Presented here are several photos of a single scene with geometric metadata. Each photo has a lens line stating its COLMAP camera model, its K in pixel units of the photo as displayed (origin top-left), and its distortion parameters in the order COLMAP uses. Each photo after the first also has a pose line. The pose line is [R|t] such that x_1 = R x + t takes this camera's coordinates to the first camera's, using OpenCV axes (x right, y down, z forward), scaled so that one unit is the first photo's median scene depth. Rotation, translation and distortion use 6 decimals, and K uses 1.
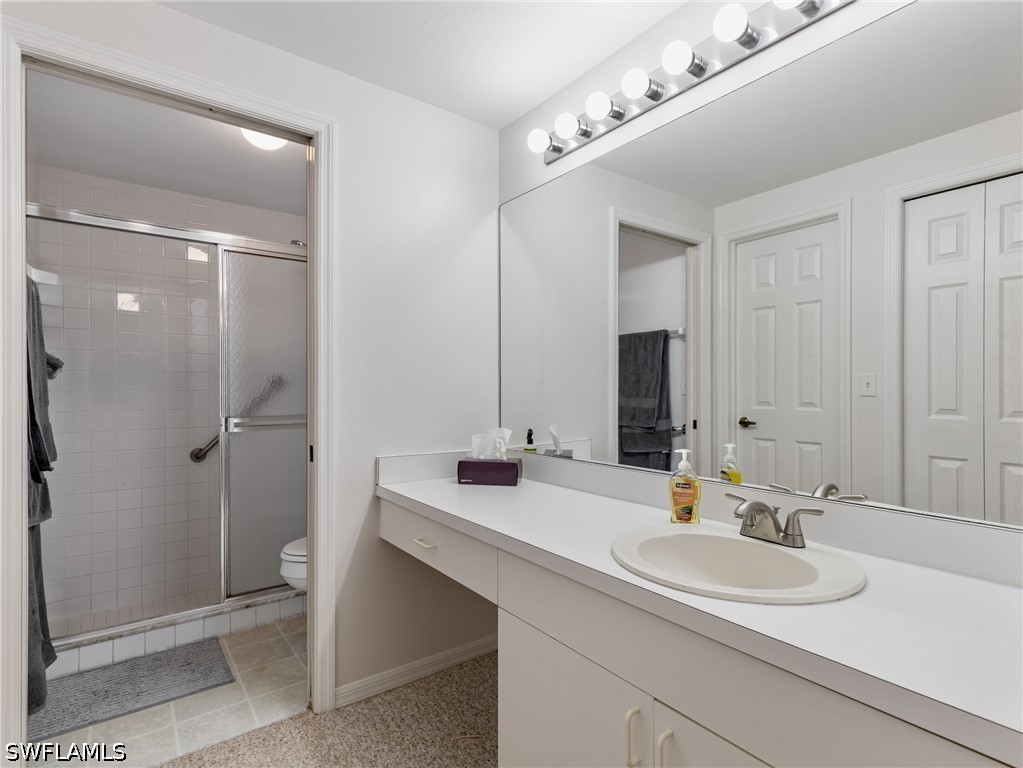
lens RADIAL K [[518.5, 0, 507.6], [0, 518.5, 386.0], [0, 0, 1]] dist [0.002891, 0.000168]
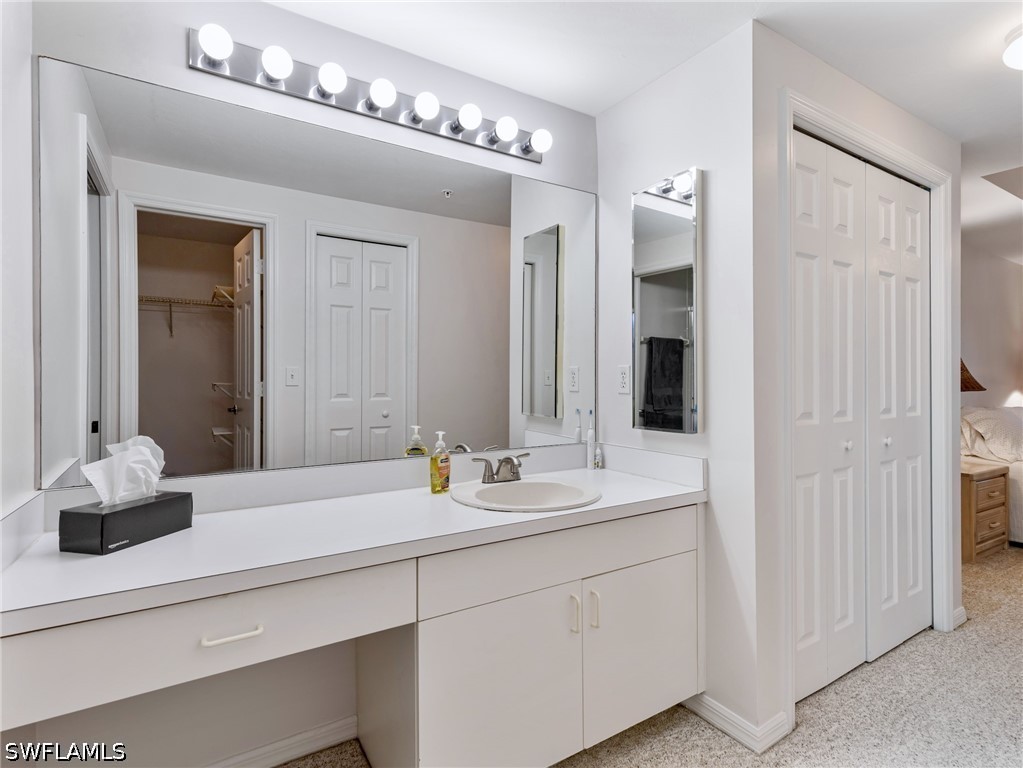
lens RADIAL K [[517.9, 0, 514.3], [0, 517.9, 377.6], [0, 0, 1]] dist [0.004421, -0.000029]
pose [[0.077445, -0.003683, 0.996990, -0.592858], [-0.002418, 0.999990, 0.003881, -0.007067], [-0.996994, -0.002712, 0.077436, 0.500746]]
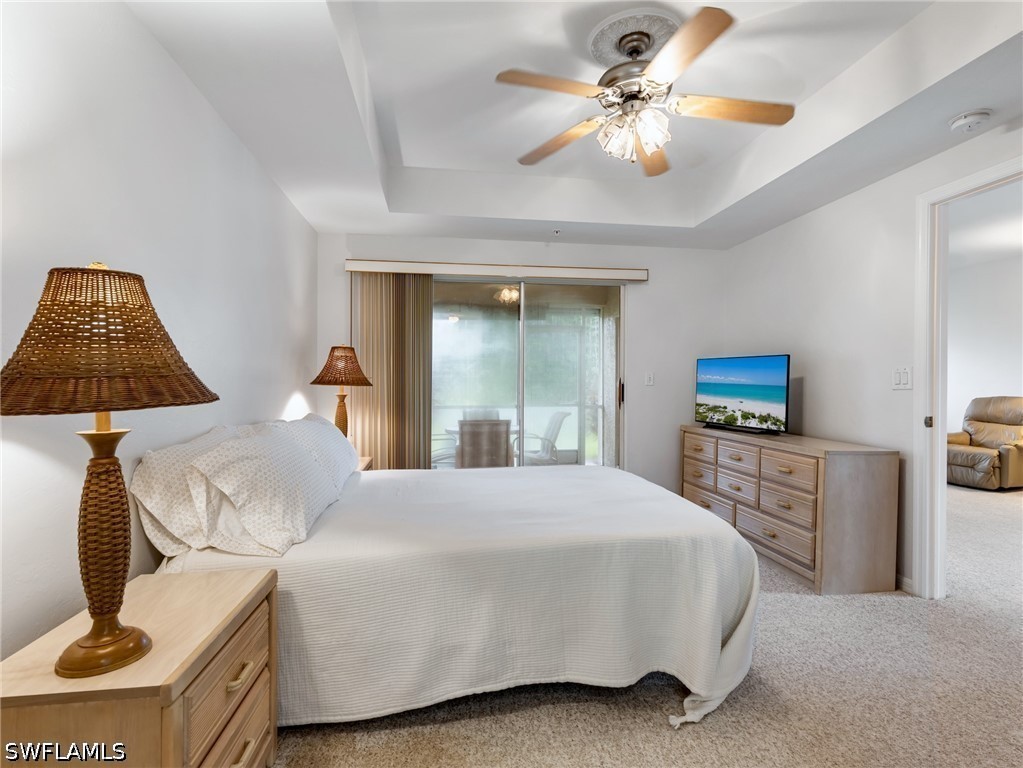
lens RADIAL K [[517.7, 0, 518.4], [0, 517.7, 386.5], [0, 0, 1]] dist [0.005565, -0.000592]
pose [[-0.880840, -0.012267, 0.473255, 0.585709], [-0.004888, 0.999847, 0.016819, 0.007872], [-0.473389, 0.012502, -0.880765, -0.505300]]
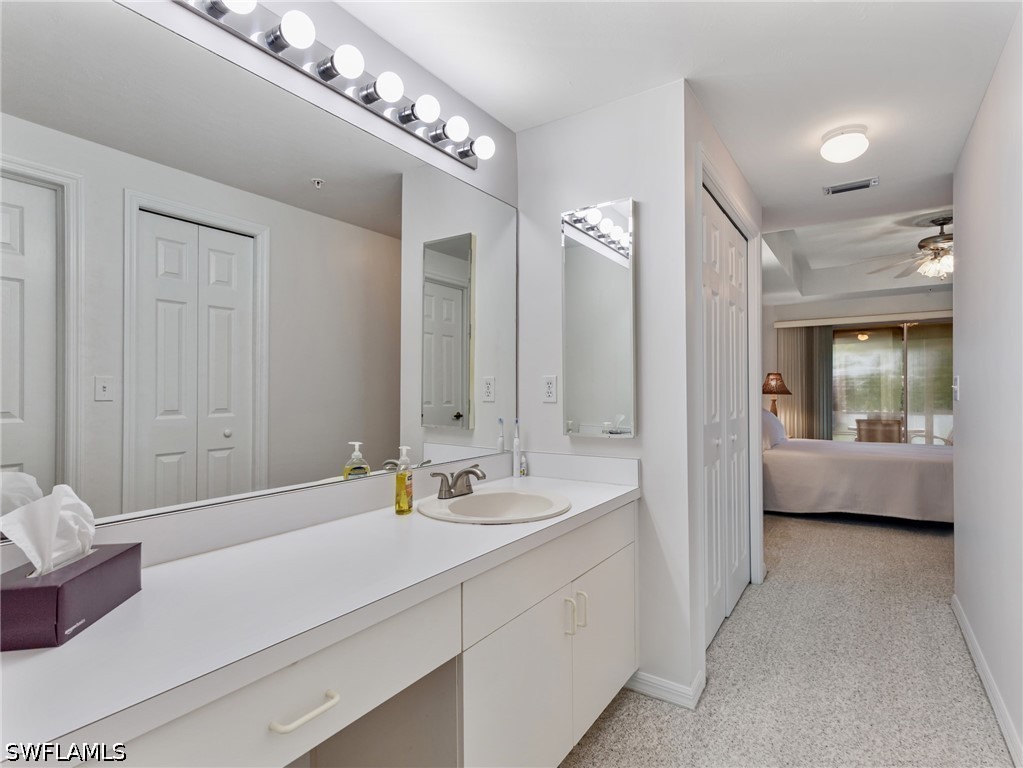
lens RADIAL K [[517.7, 0, 518.4], [0, 517.7, 386.5], [0, 0, 1]] dist [0.005565, -0.000592]
pose [[-0.331716, 0.004375, 0.943369, -0.545605], [0.001582, 0.999990, -0.004081, -0.001232], [-0.943378, 0.000139, -0.331720, 0.772941]]
